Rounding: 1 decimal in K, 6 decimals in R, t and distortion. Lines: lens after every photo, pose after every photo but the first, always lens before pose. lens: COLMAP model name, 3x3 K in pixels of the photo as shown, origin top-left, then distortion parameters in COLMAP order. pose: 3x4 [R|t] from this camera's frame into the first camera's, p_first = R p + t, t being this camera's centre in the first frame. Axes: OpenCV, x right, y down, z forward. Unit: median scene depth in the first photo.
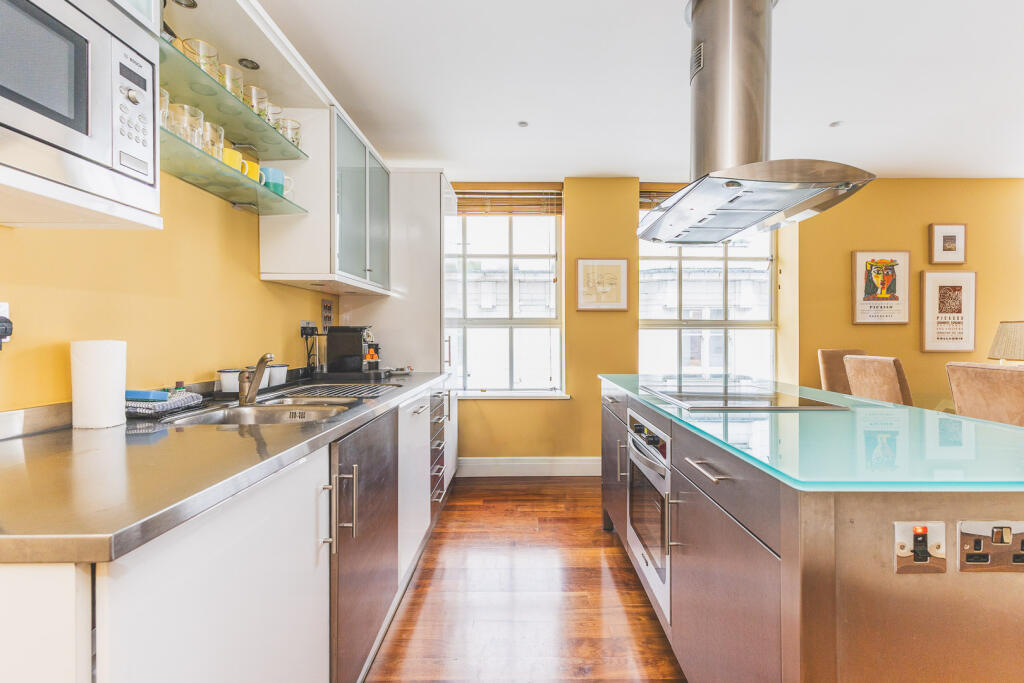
lens RADIAL K [[445.4, 0, 556.3], [0, 445.4, 347.1], [0, 0, 1]] dist [0.014211, -0.003189]
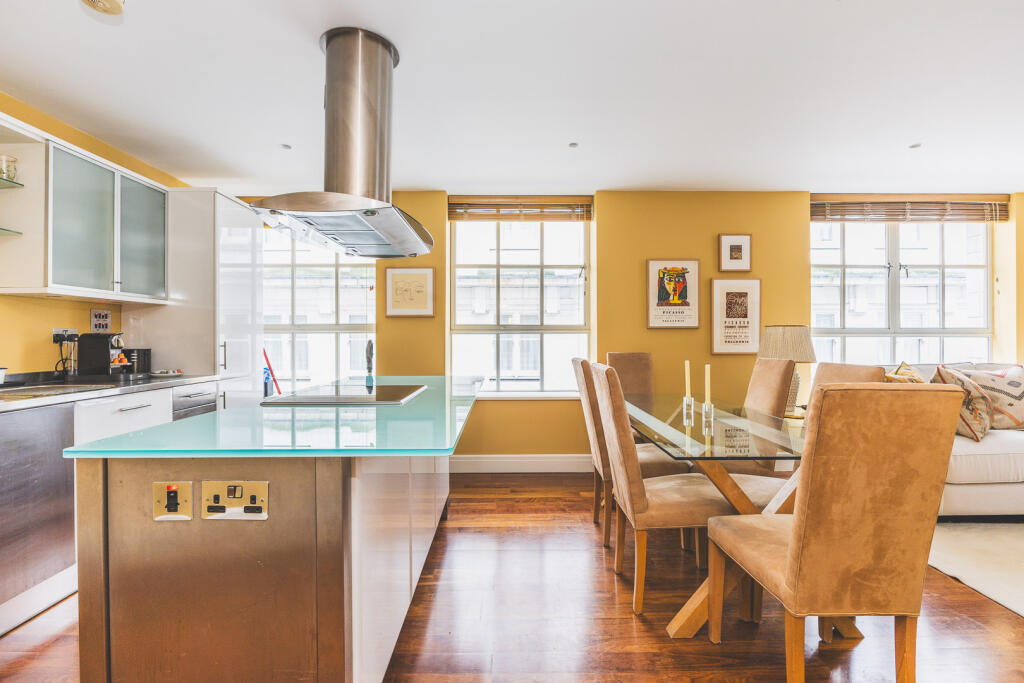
lens RADIAL K [[450.6, 0, 507.7], [0, 450.6, 339.5], [0, 0, 1]] dist [-0.014337, 0.001493]
pose [[0.999974, -0.004475, -0.005738, 0.444718], [0.004313, 0.999599, -0.027983, 0.003435], [0.005861, 0.027957, 0.999592, -0.076142]]
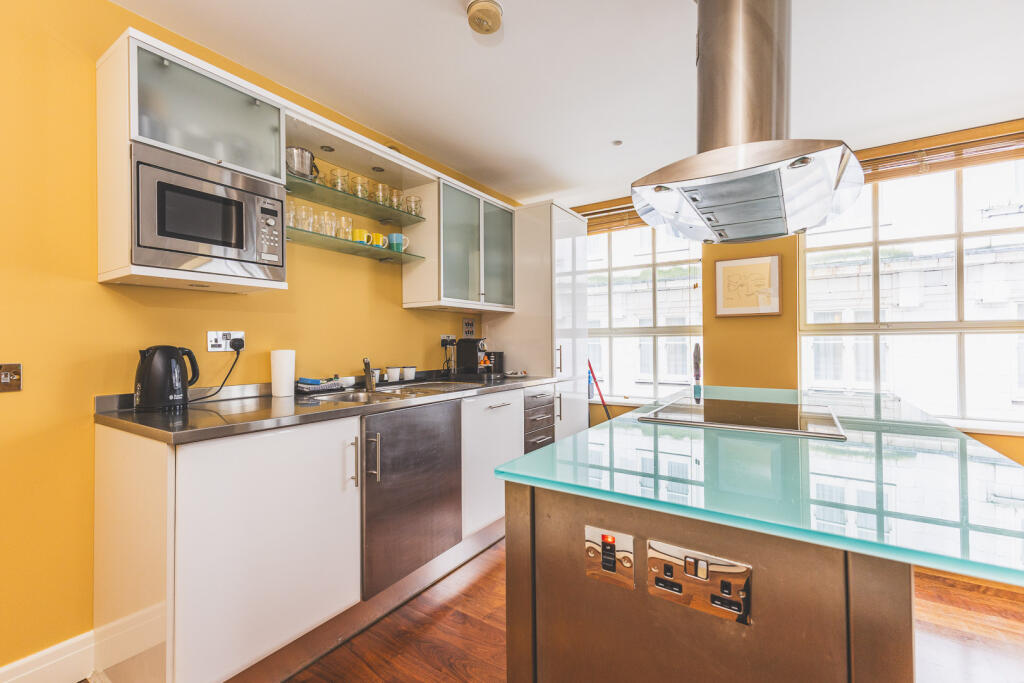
lens RADIAL K [[445.4, 0, 516.0], [0, 445.4, 342.3], [0, 0, 1]] dist [0.014211, -0.003189]
pose [[0.824230, -0.008422, -0.566193, 0.299448], [-0.009088, 0.999564, -0.028097, -0.000454], [0.566183, 0.028304, 0.823794, 0.012553]]
